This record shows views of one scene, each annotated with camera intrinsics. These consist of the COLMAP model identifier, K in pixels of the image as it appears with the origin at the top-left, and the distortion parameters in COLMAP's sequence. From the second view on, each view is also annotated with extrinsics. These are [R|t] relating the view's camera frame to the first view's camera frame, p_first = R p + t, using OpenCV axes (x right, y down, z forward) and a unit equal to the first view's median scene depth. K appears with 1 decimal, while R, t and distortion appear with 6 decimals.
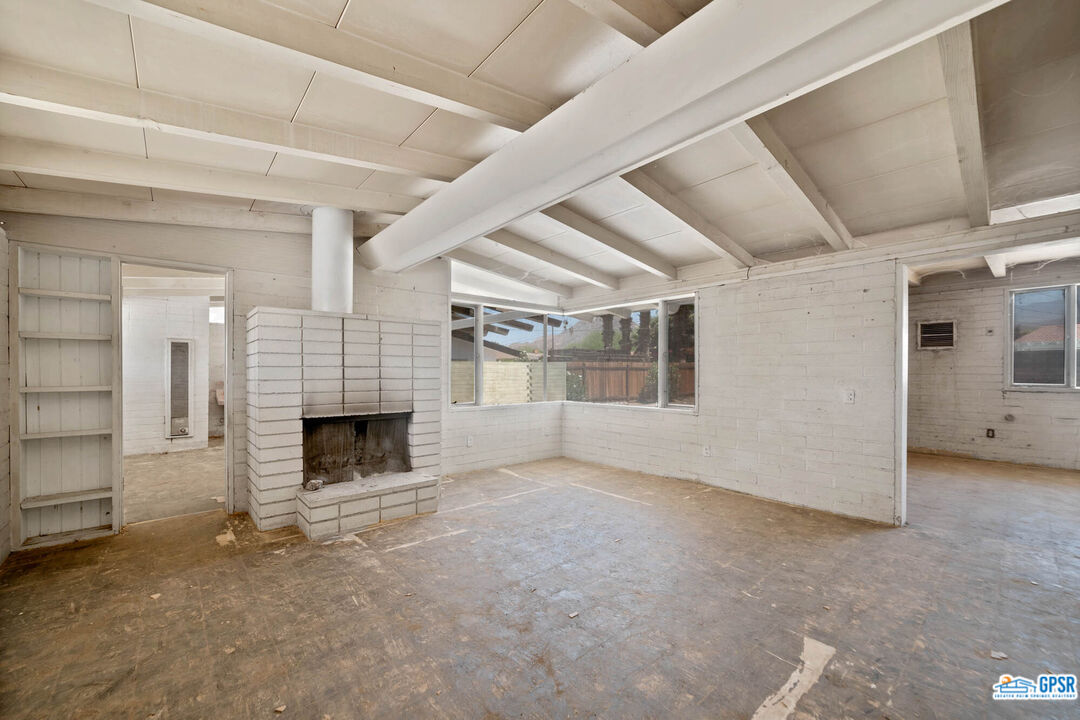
lens RADIAL K [[429.0, 0, 536.7], [0, 429.0, 369.9], [0, 0, 1]] dist [-0.014290, -0.000238]
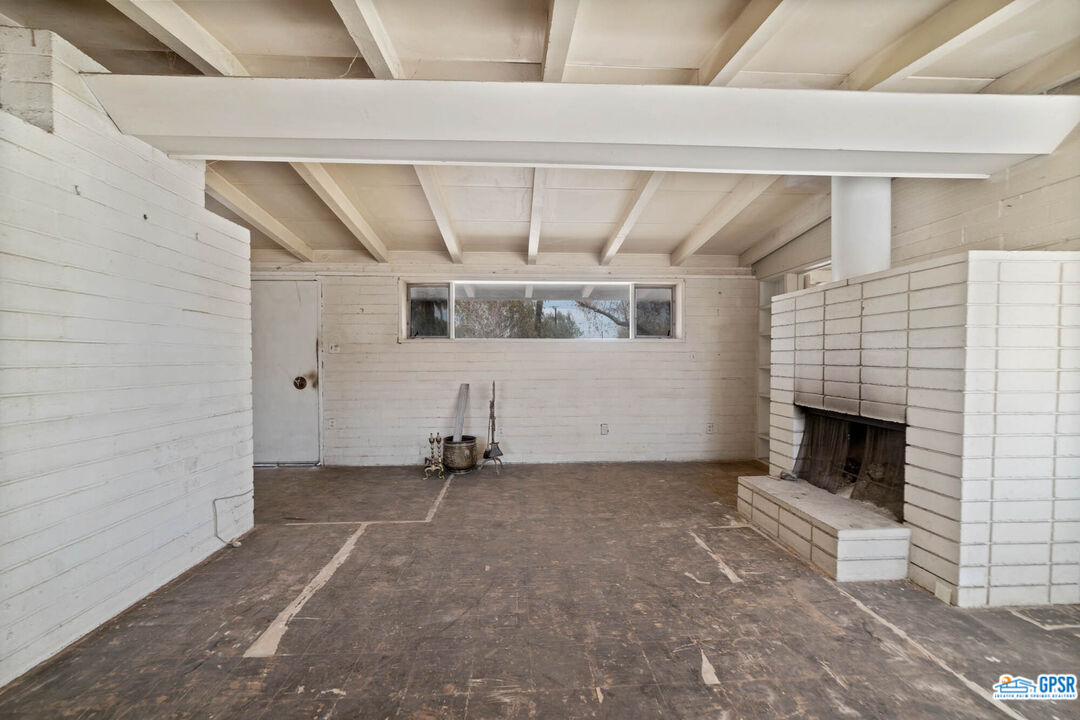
lens RADIAL K [[429.0, 0, 536.7], [0, 429.0, 369.9], [0, 0, 1]] dist [-0.014290, -0.000238]
pose [[-0.619459, 0.024809, -0.784637, 0.567688], [0.002854, 0.999565, 0.029352, 0.005630], [0.785024, 0.015943, -0.619260, 1.149622]]
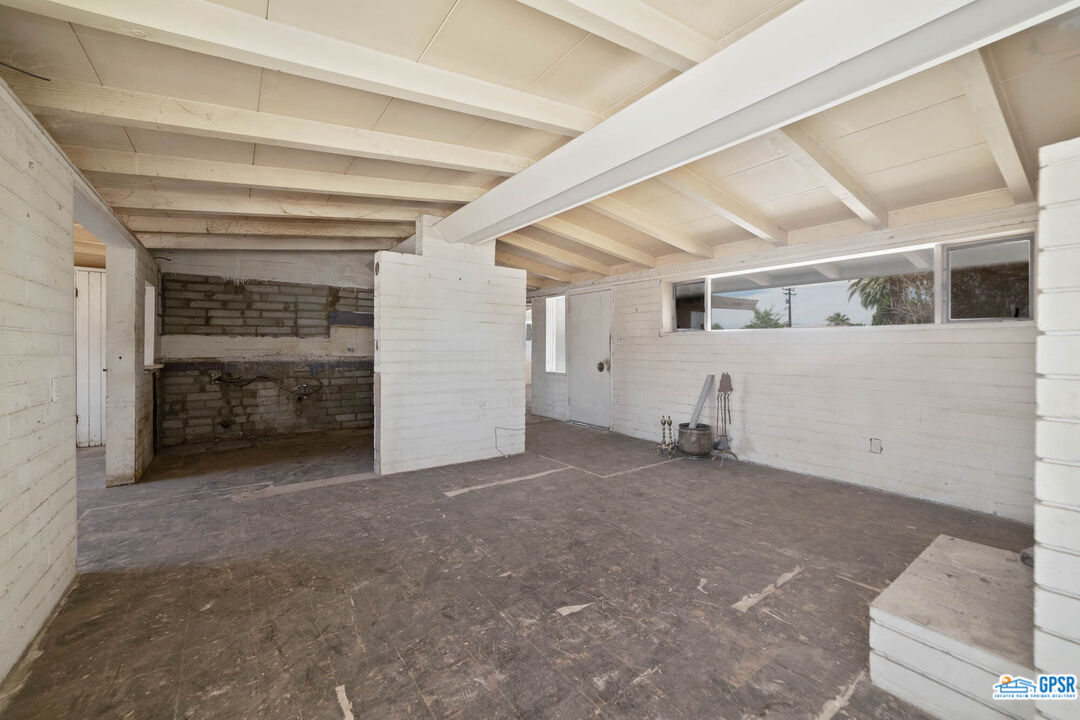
lens RADIAL K [[434.8, 0, 533.6], [0, 434.8, 353.4], [0, 0, 1]] dist [-0.013299, 0.000574]
pose [[-0.995153, -0.006985, 0.098093, 0.065372], [-0.005752, 0.999901, 0.012849, 0.004514], [-0.098173, 0.012223, -0.995094, 1.607956]]
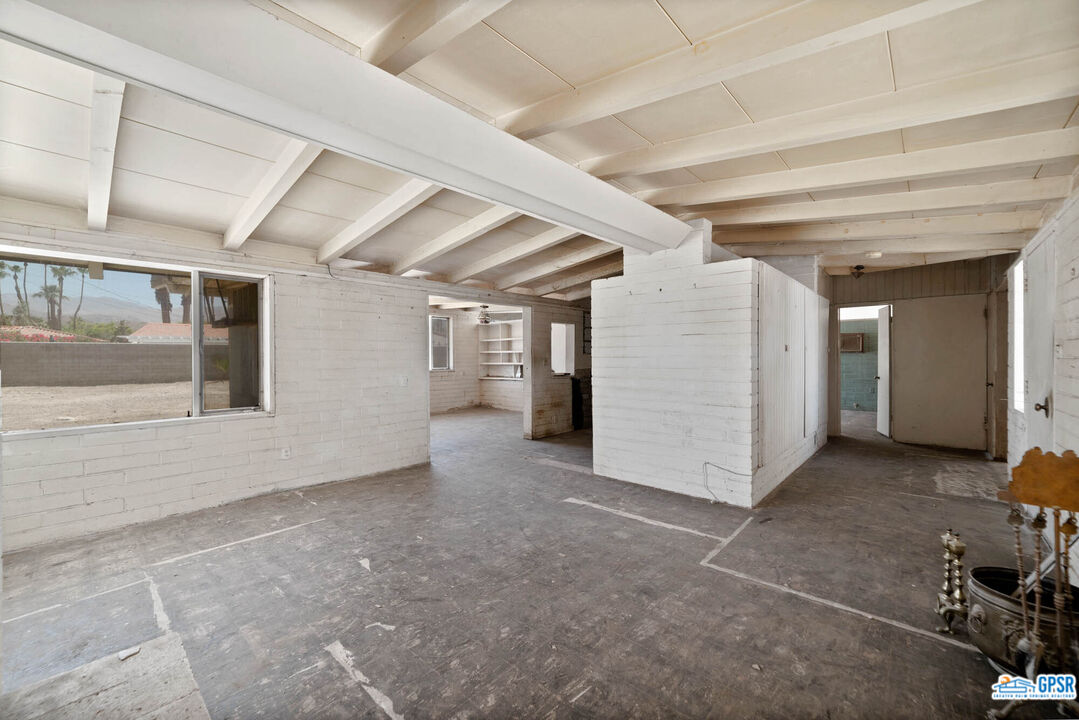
lens RADIAL K [[425.2, 0, 539.5], [0, 425.2, 360.0], [0, 0, 1]] dist [-0.015510, 0.000023]
pose [[-0.109840, -0.004341, 0.993940, -0.749884], [0.004638, 0.999977, 0.004880, -0.014377], [-0.993939, 0.005146, -0.109817, 0.768244]]
